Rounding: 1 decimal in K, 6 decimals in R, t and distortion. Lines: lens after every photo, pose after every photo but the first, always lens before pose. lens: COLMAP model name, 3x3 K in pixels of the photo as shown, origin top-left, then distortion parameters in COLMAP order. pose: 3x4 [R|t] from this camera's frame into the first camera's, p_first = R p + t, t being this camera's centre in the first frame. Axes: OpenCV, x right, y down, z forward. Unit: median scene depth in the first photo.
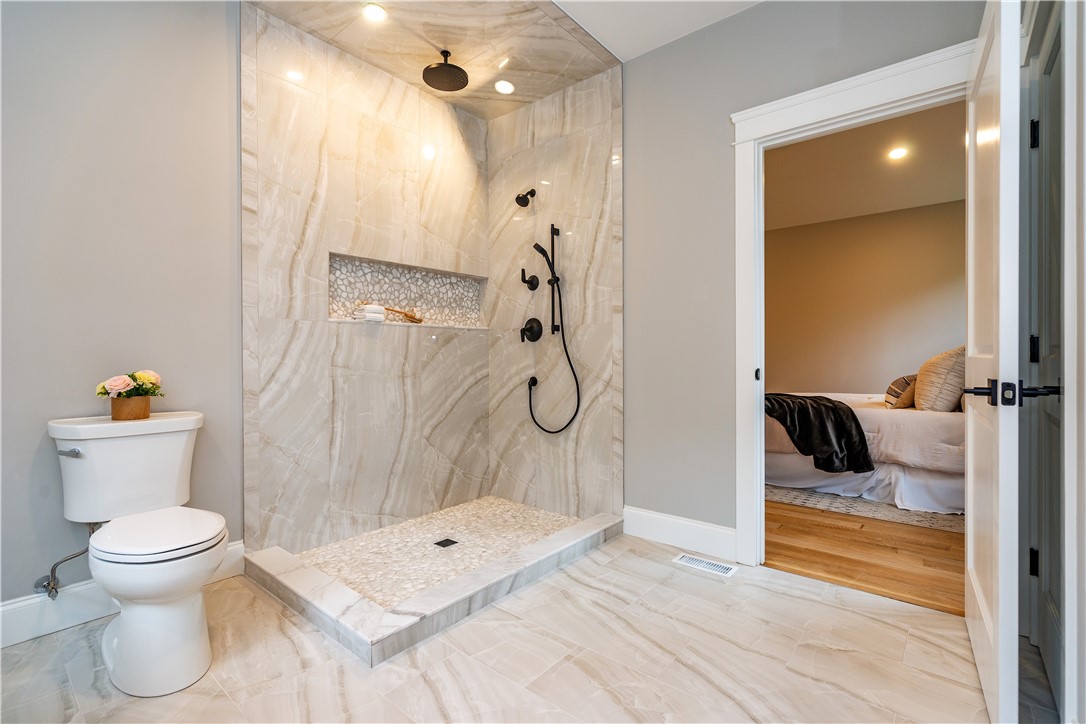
lens RADIAL K [[489.7, 0, 537.0], [0, 489.7, 358.4], [0, 0, 1]] dist [-0.003851, 0.000753]
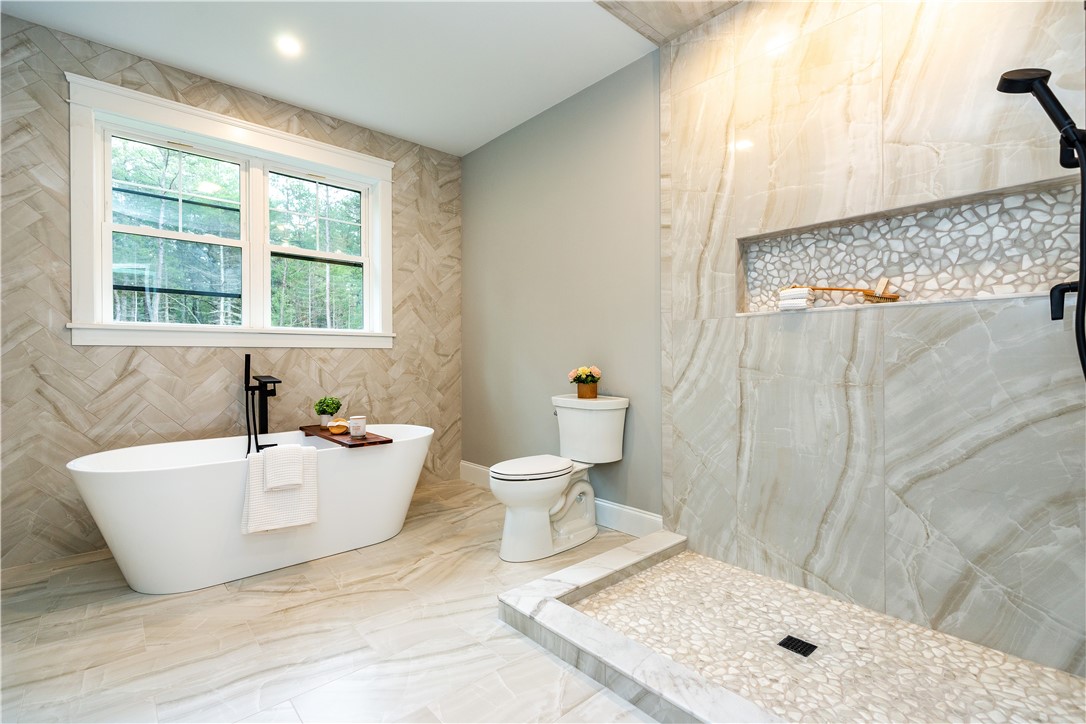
lens RADIAL K [[489.7, 0, 547.6], [0, 489.7, 359.4], [0, 0, 1]] dist [-0.003851, 0.000753]
pose [[-0.126130, 0.005564, -0.991998, 0.496889], [-0.000393, 0.999984, 0.005659, -0.003307], [0.992014, 0.001104, -0.126126, 0.761939]]
